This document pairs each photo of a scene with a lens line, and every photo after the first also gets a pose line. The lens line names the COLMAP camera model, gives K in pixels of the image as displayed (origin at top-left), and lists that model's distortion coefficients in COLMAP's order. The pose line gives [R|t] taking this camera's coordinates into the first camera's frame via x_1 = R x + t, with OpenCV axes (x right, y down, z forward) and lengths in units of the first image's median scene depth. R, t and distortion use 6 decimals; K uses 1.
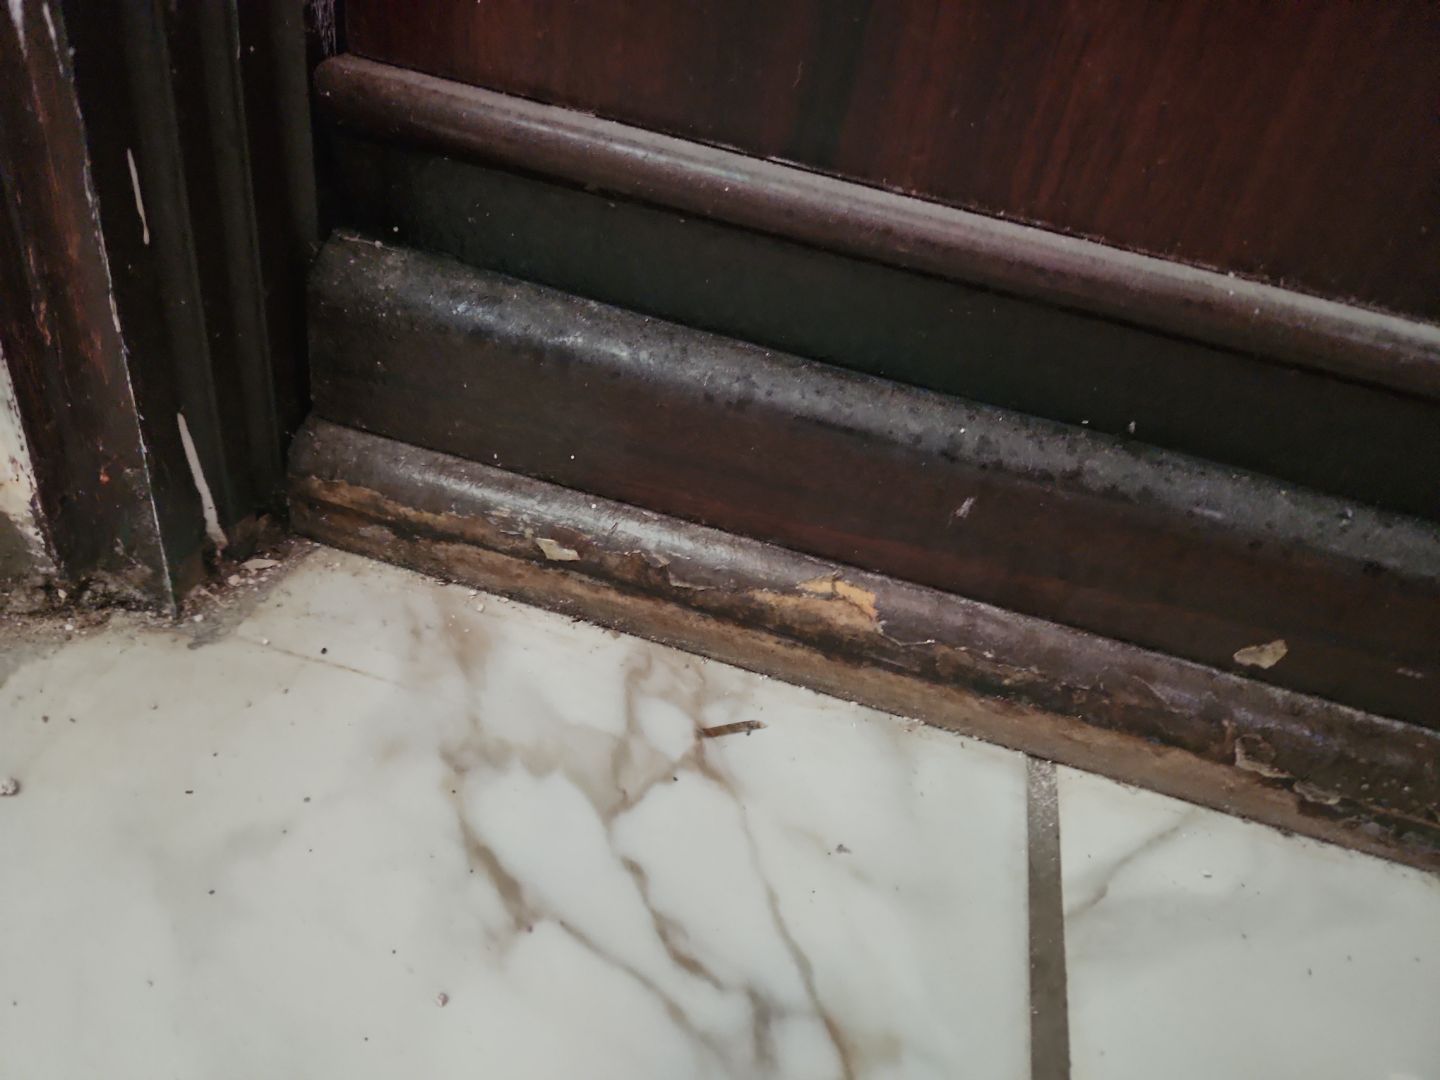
lens RADIAL K [[935.9, 0, 661.3], [0, 935.9, 566.1], [0, 0, 1]] dist [0.045875, -0.040836]
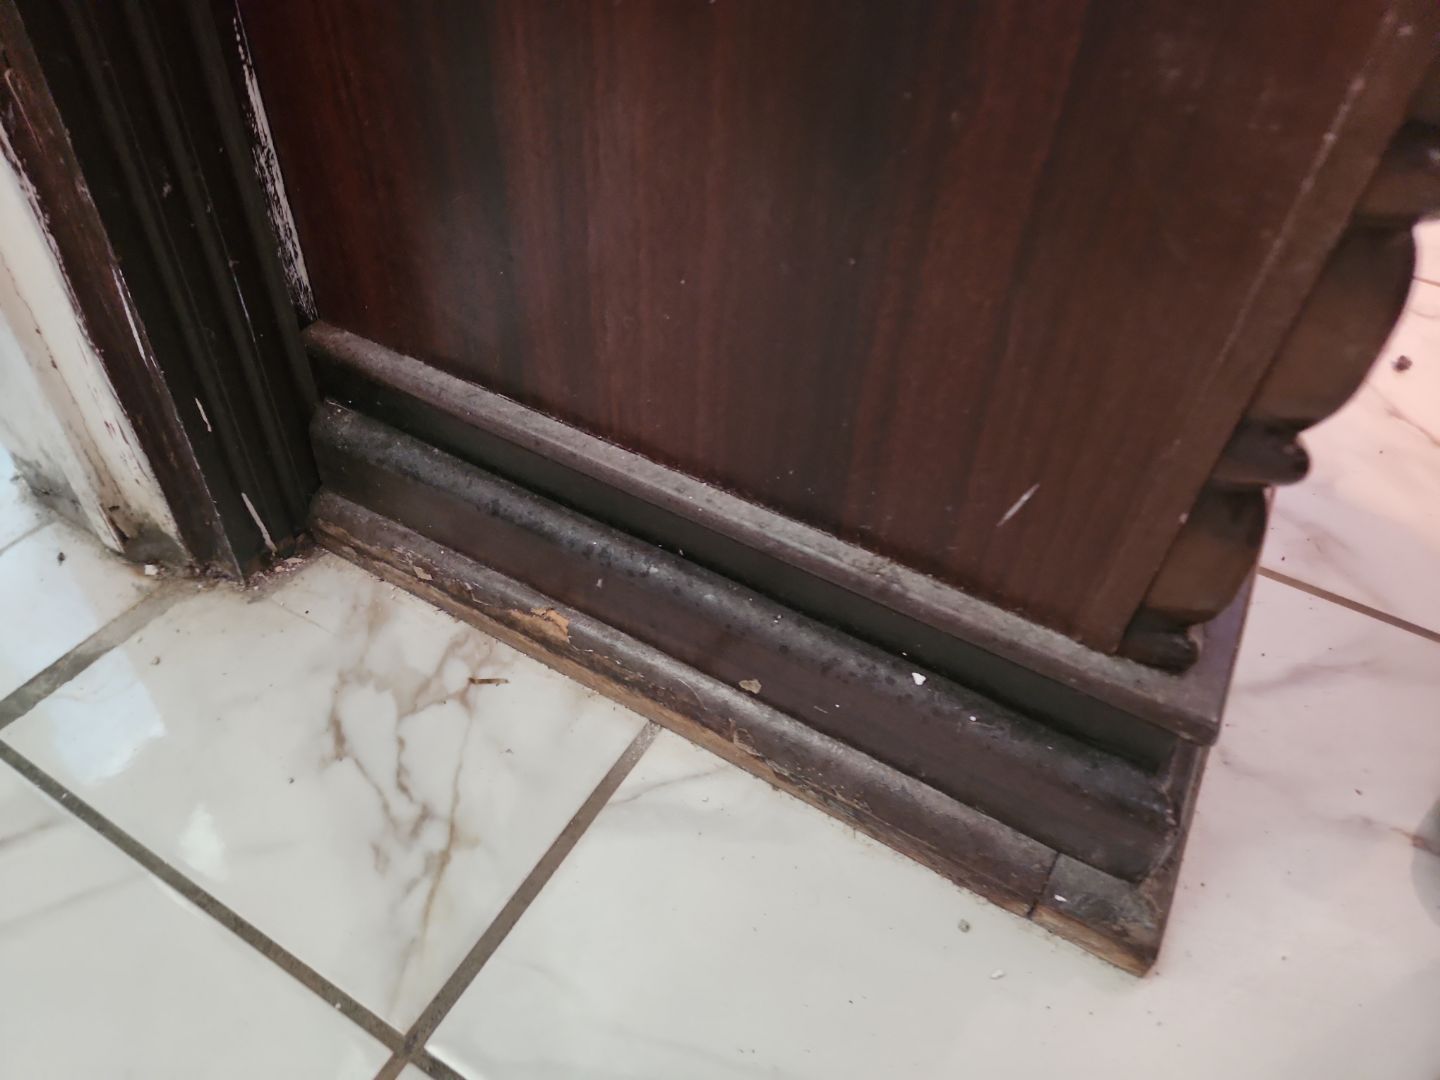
lens RADIAL K [[954.8, 0, 720.0], [0, 954.8, 540.0], [0, 0, 1]] dist [0.050174, -0.002746]
pose [[0.953930, 0.113694, -0.277654, 1.018828], [-0.088733, 0.990931, 0.100912, -0.342773], [0.286609, -0.071625, 0.955366, -0.685987]]
